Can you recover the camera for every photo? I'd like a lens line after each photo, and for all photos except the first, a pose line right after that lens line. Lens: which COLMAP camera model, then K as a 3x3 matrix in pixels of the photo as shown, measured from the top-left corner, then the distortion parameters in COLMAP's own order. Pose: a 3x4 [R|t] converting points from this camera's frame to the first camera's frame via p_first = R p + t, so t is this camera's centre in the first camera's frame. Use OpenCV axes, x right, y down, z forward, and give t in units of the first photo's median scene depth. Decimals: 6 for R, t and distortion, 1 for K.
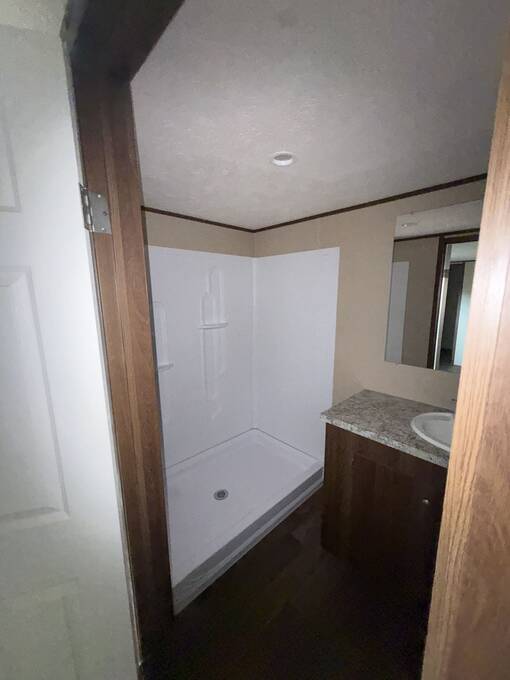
lens RADIAL K [[272.3, 0, 256.8], [0, 272.3, 340.7], [0, 0, 1]] dist [-0.005081, -0.000396]
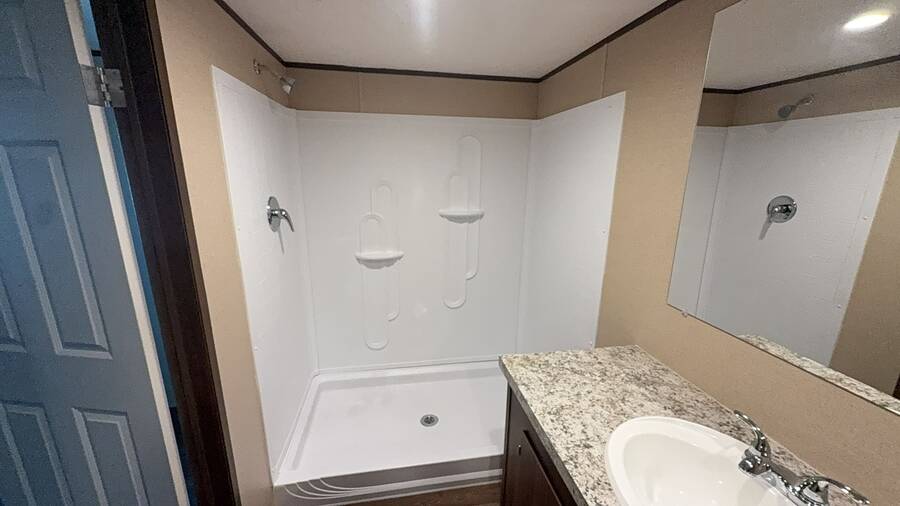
lens RADIAL K [[344.4, 0, 447.0], [0, 344.4, 255.9], [0, 0, 1]] dist [0.003520, 0.000092]
pose [[0.828798, 0.143020, -0.540962, 0.526536], [-0.107454, 0.989470, 0.096969, -0.040339], [0.549134, -0.022239, 0.835438, 0.227795]]
